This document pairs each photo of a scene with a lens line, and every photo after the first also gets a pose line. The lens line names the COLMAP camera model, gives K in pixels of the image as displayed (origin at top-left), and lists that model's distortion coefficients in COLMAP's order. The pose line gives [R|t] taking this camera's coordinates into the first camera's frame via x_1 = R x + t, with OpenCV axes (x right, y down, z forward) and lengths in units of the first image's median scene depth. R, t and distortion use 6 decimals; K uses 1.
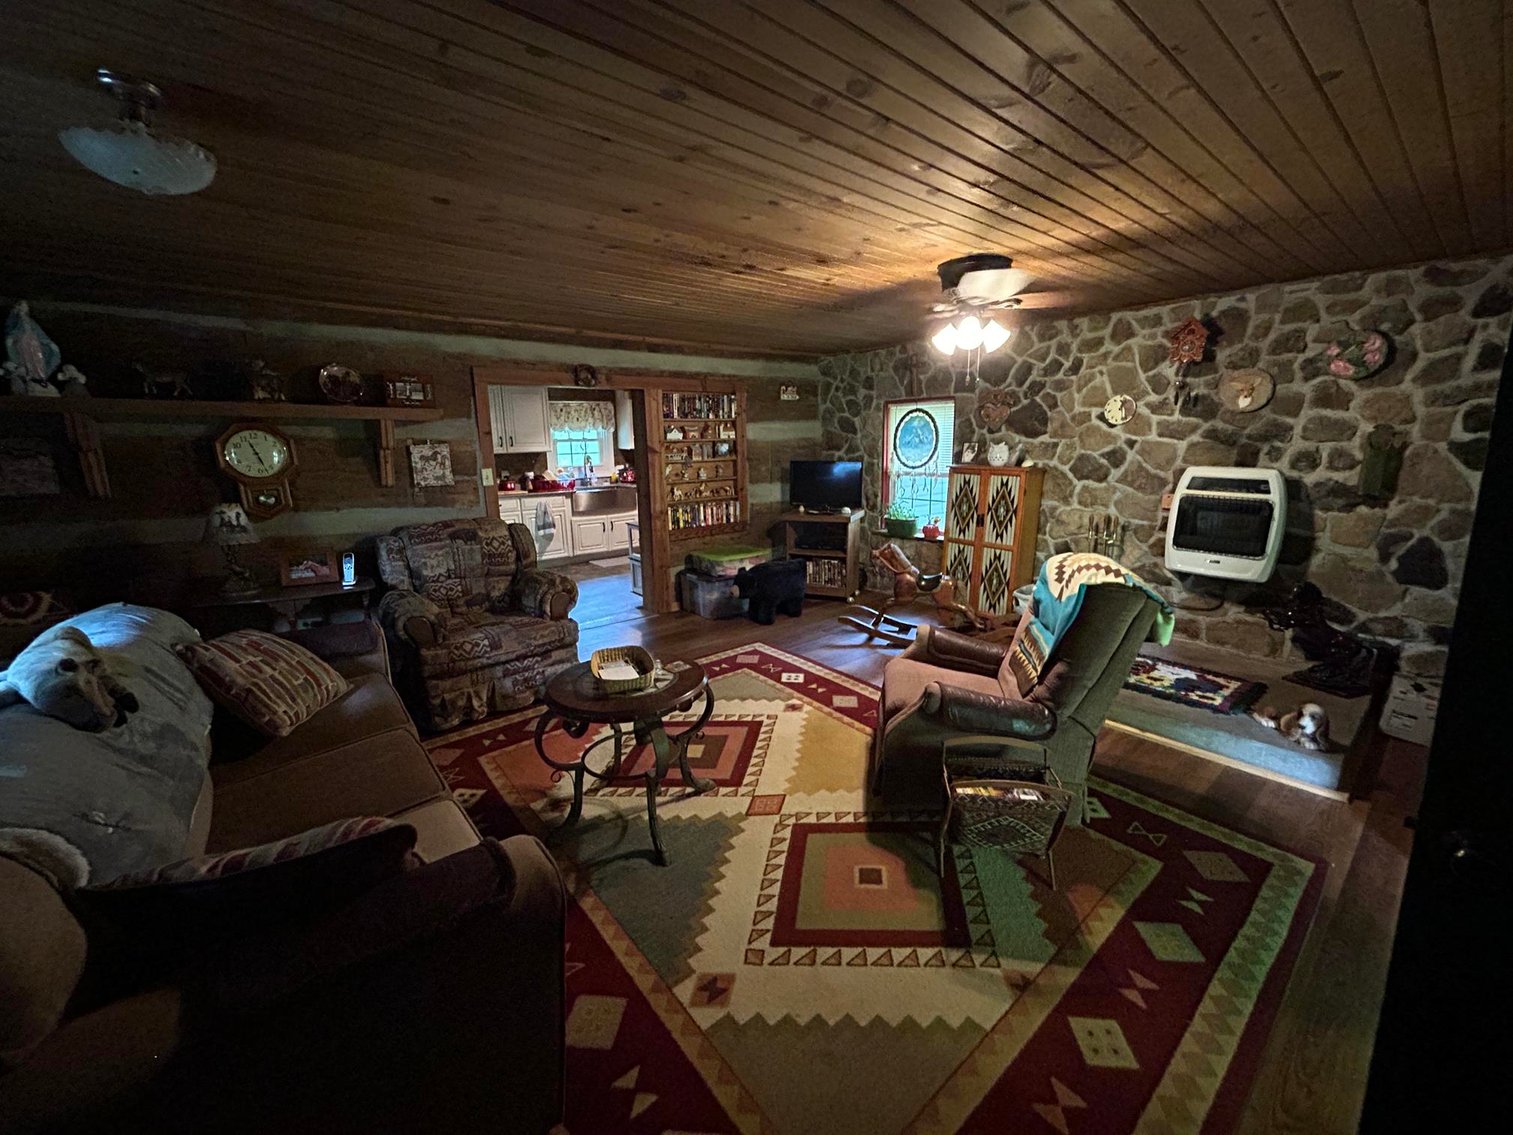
lens RADIAL K [[609.2, 0, 751.7], [0, 609.2, 567.5], [0, 0, 1]] dist [-0.001604, 0.000030]
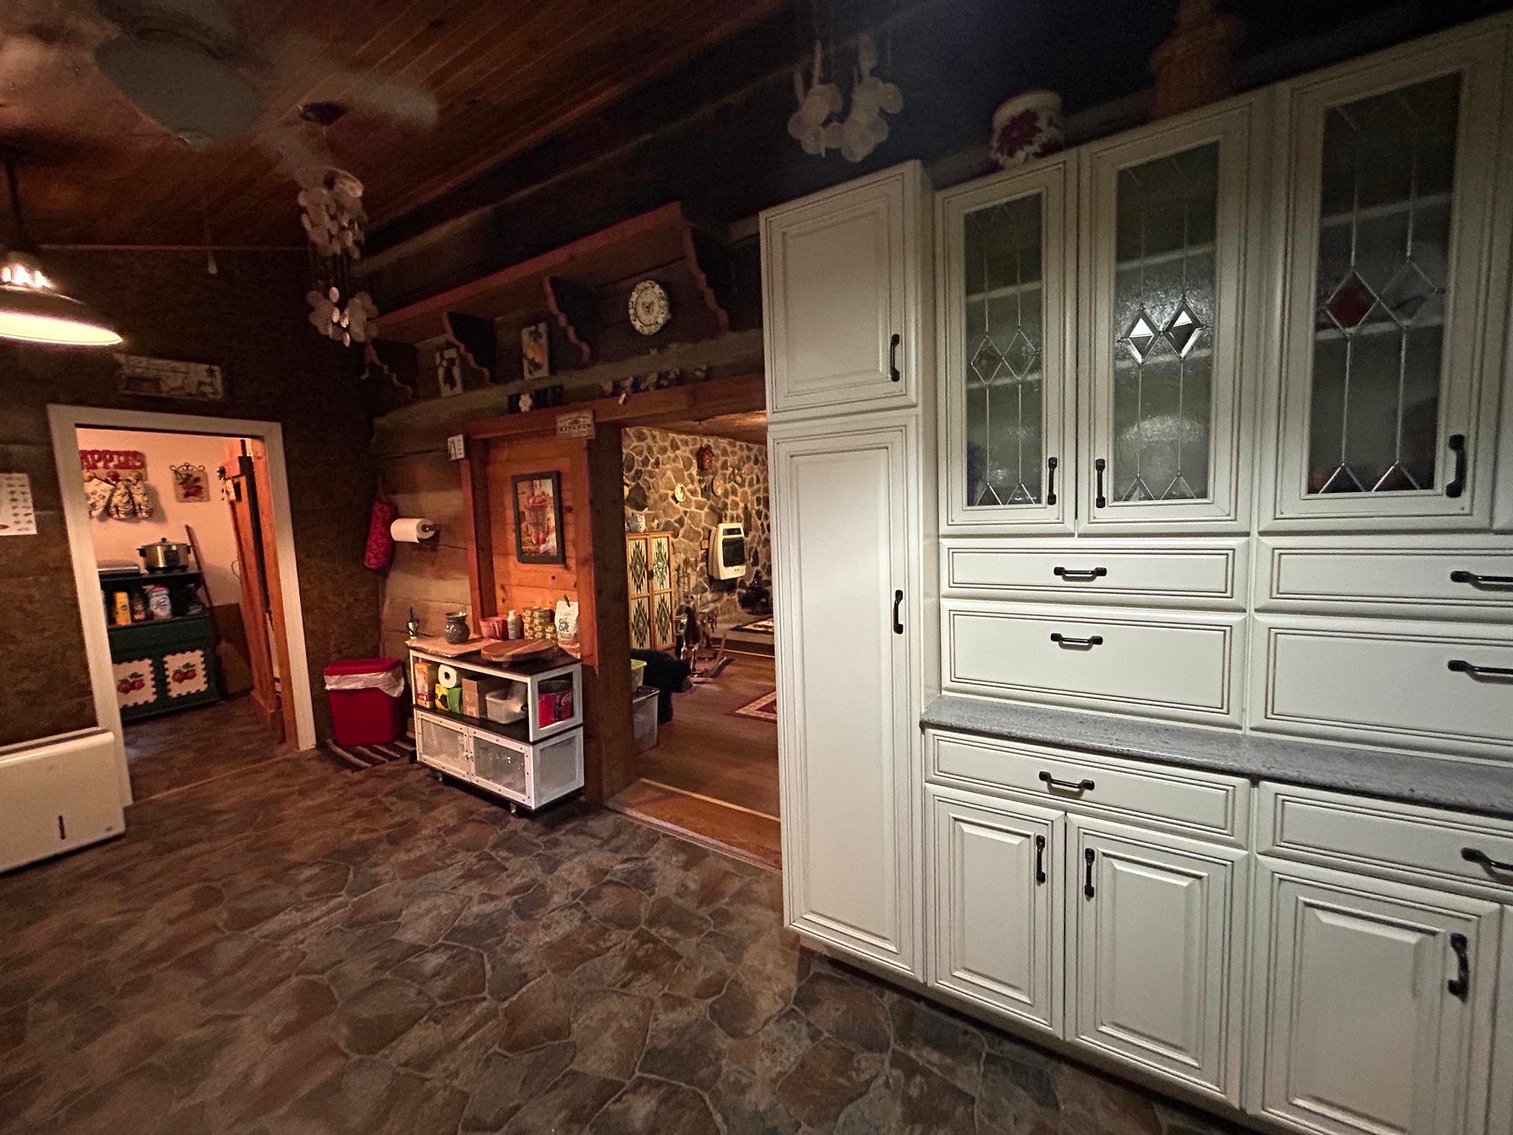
lens RADIAL K [[609.2, 0, 751.7], [0, 609.2, 567.5], [0, 0, 1]] dist [-0.001604, 0.000030]
pose [[-0.297335, -0.074045, 0.951898, -1.038510], [0.230323, 0.961982, 0.146773, -0.269973], [-0.926576, 0.262885, -0.268977, 1.352842]]
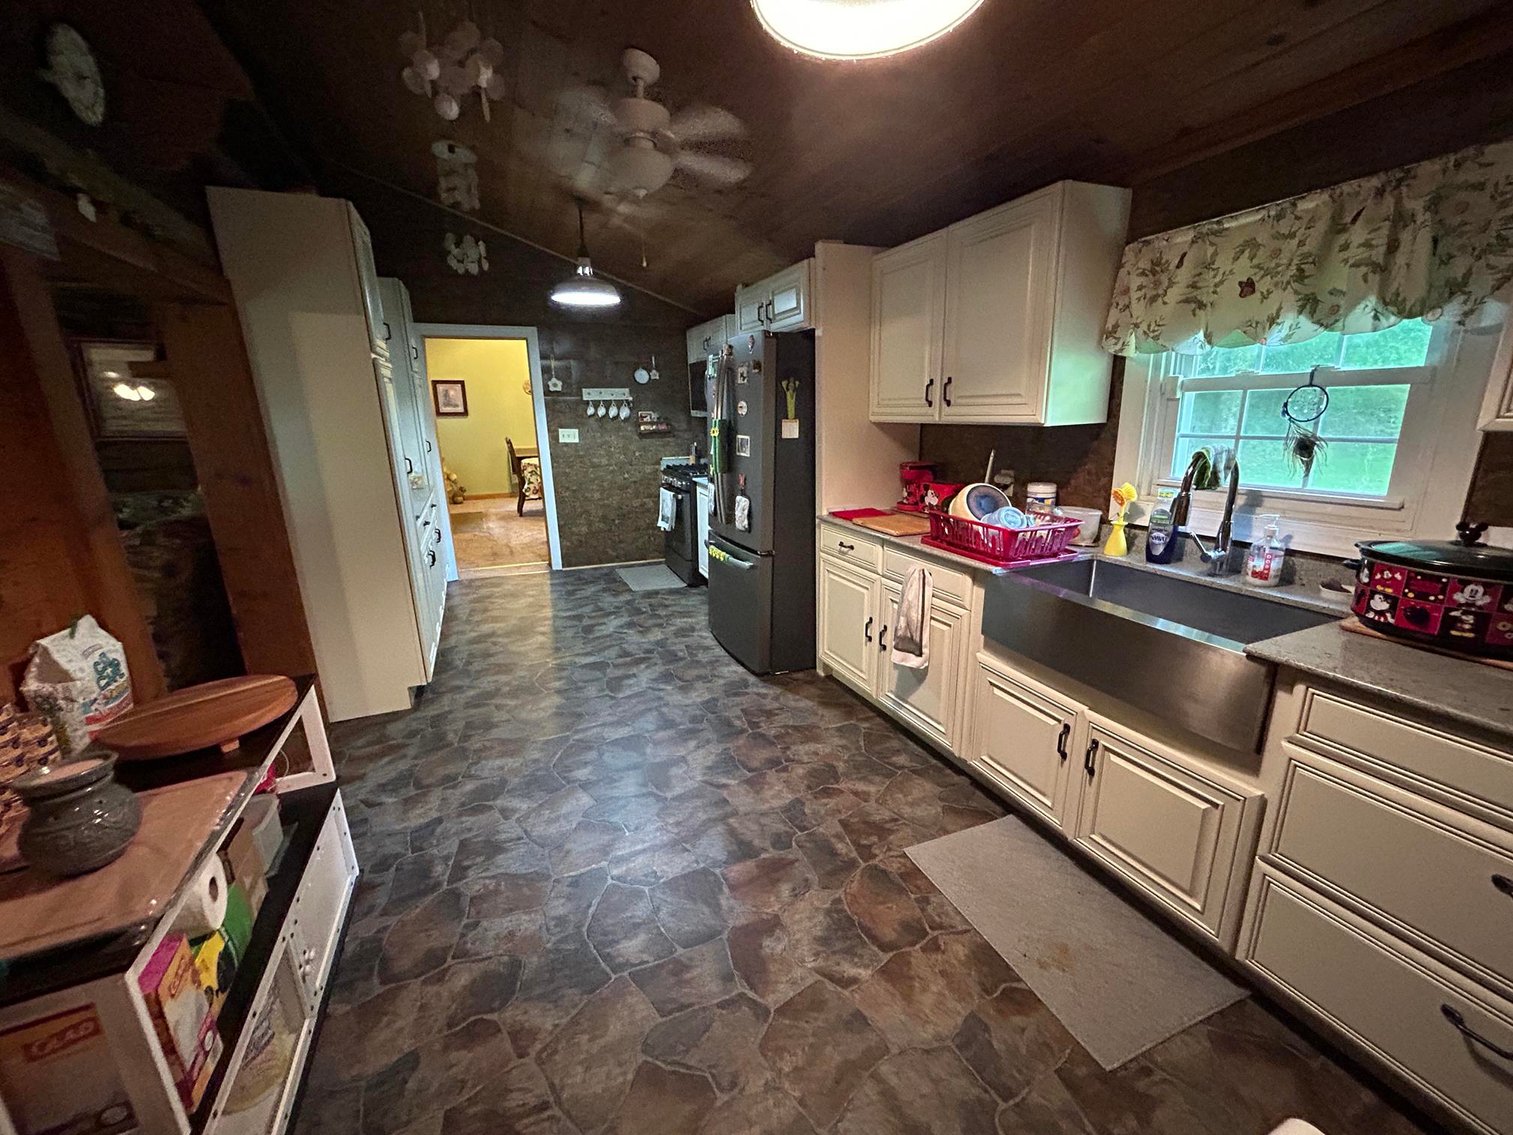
lens RADIAL K [[607.1, 0, 760.8], [0, 607.1, 575.6], [0, 0, 1]] dist [-0.011323, -0.000010]
pose [[-0.271062, 0.282574, -0.920151, -0.016033], [-0.173871, 0.925841, 0.335541, -0.375813], [0.946728, 0.250940, -0.201829, 1.805816]]
